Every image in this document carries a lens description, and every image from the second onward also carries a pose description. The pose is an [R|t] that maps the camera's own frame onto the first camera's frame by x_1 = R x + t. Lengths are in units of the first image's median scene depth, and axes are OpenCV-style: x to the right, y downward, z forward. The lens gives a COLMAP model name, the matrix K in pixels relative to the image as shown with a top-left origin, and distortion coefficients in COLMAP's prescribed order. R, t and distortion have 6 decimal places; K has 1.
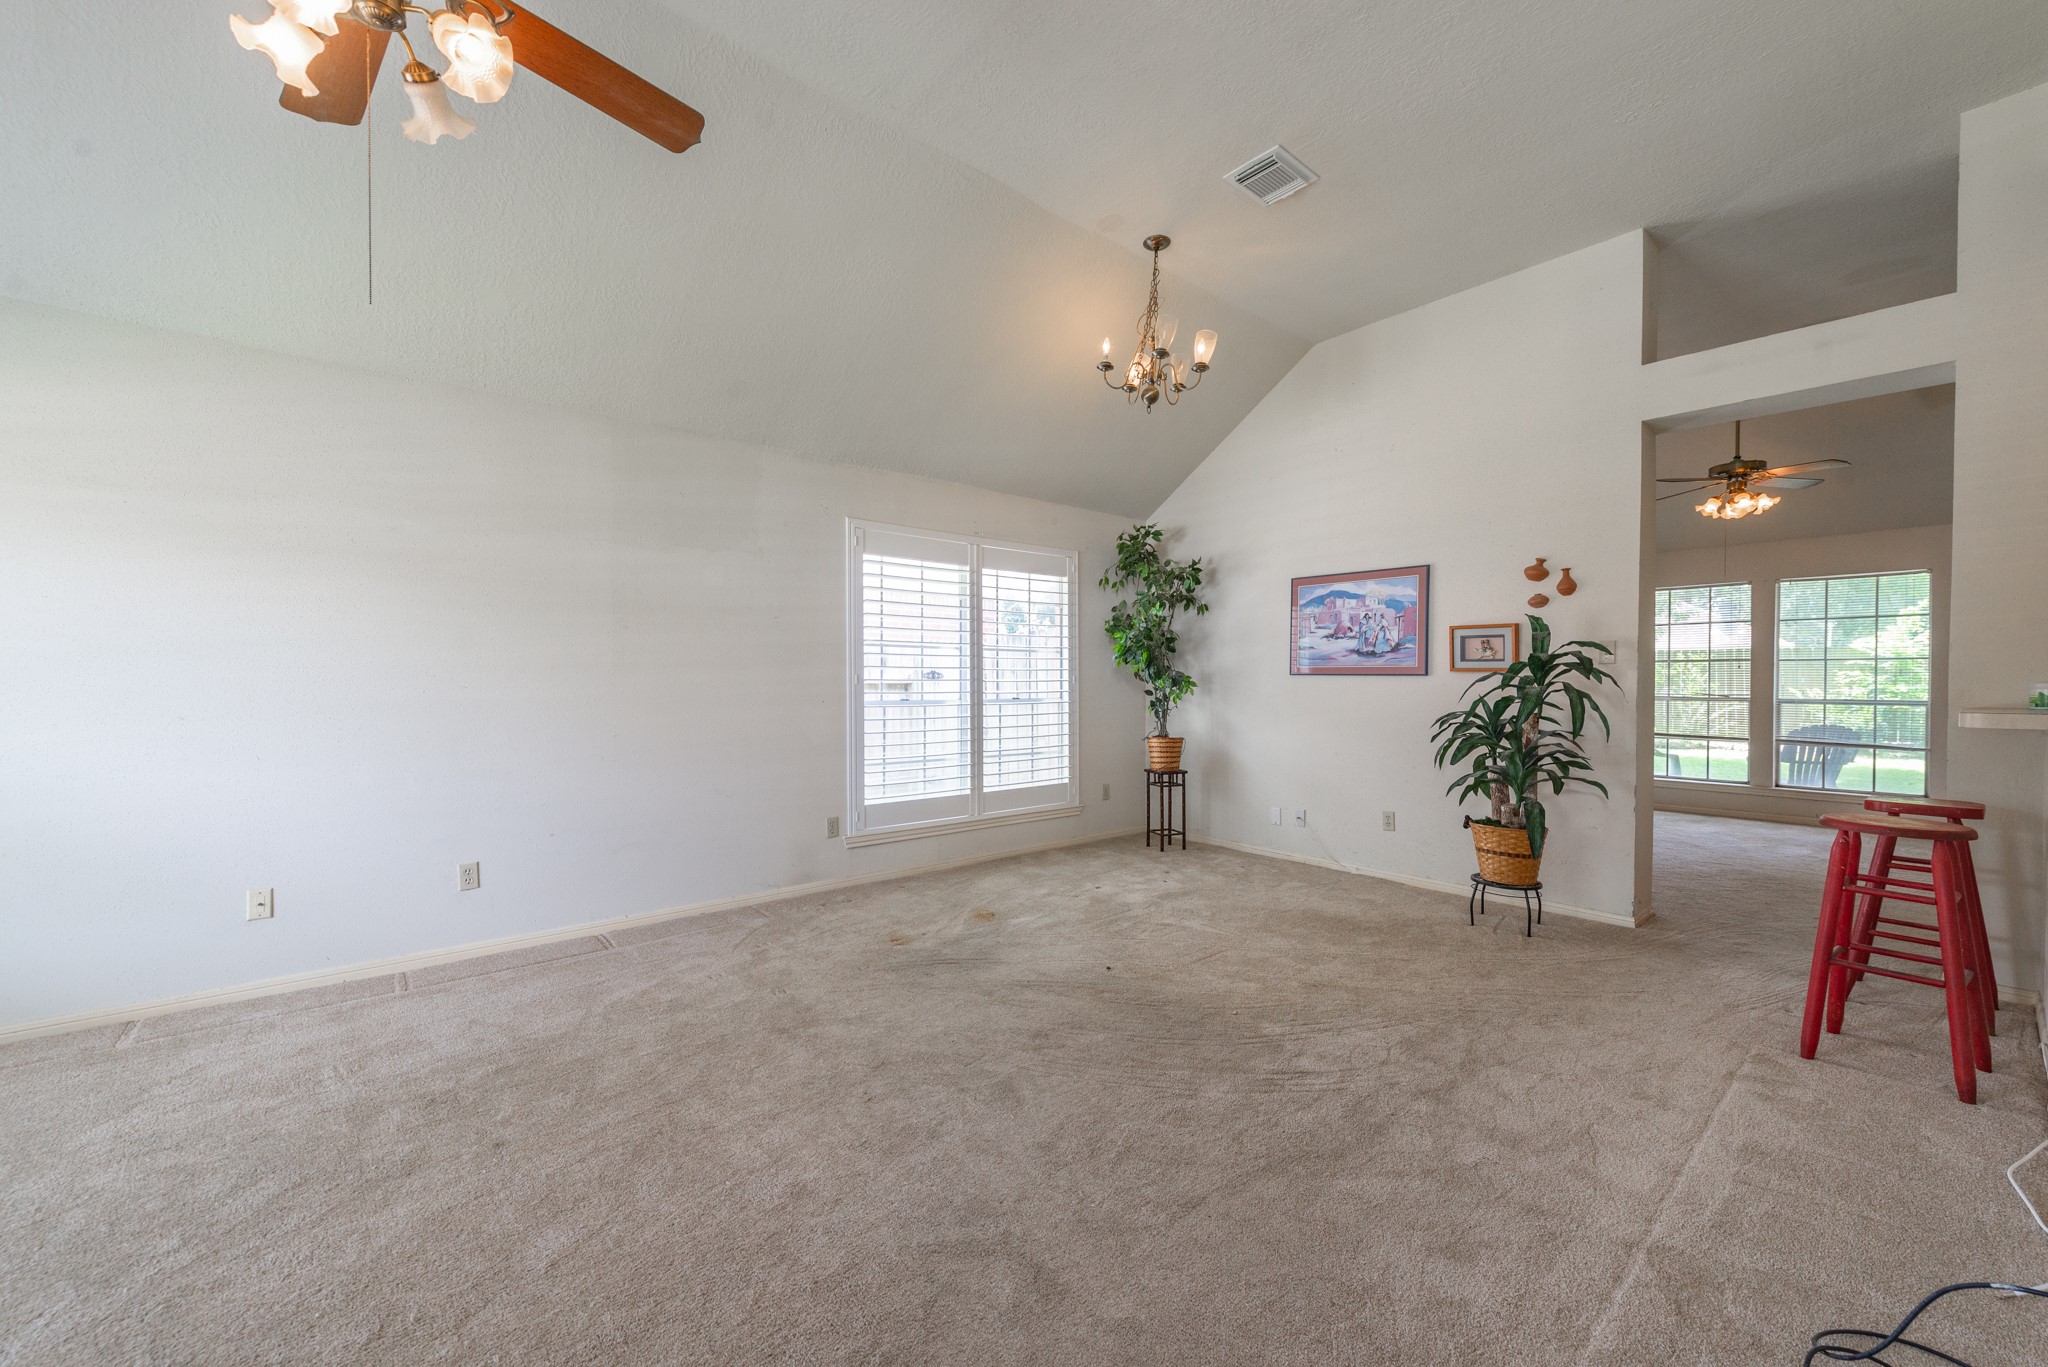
lens RADIAL K [[786.6, 0, 1019.2], [0, 786.6, 692.9], [0, 0, 1]] dist [0.000082, -0.000253]
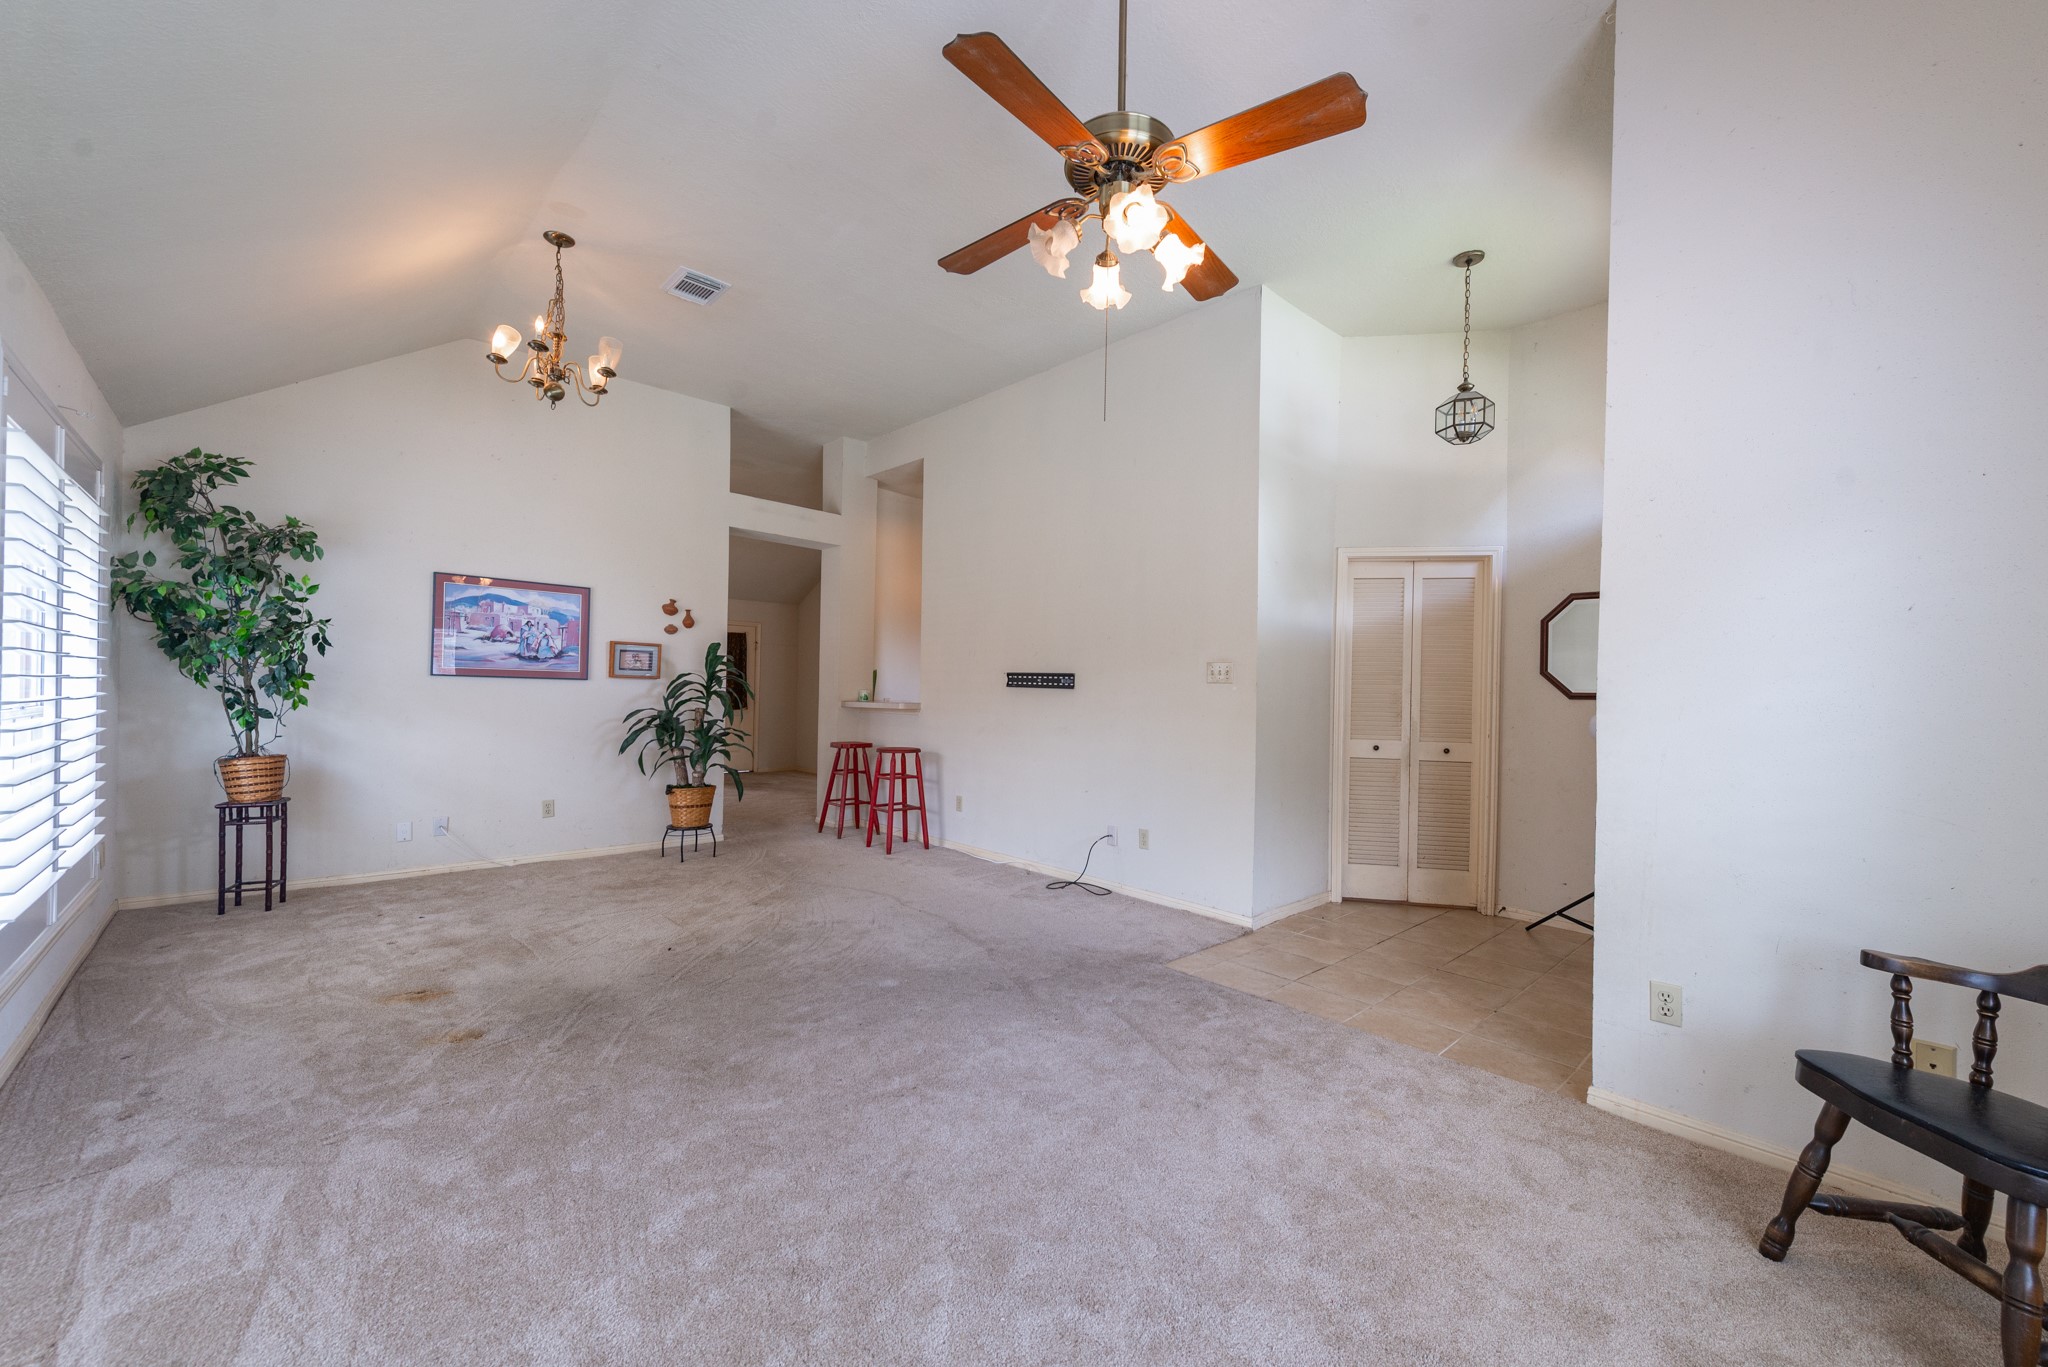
lens RADIAL K [[786.6, 0, 1020.2], [0, 786.6, 687.6], [0, 0, 1]] dist [0.000082, -0.000253]
pose [[-0.056191, 0.003789, 0.998413, -0.685974], [-0.003363, 0.999986, -0.003985, -0.007441], [-0.998414, -0.003581, -0.056178, 0.392294]]
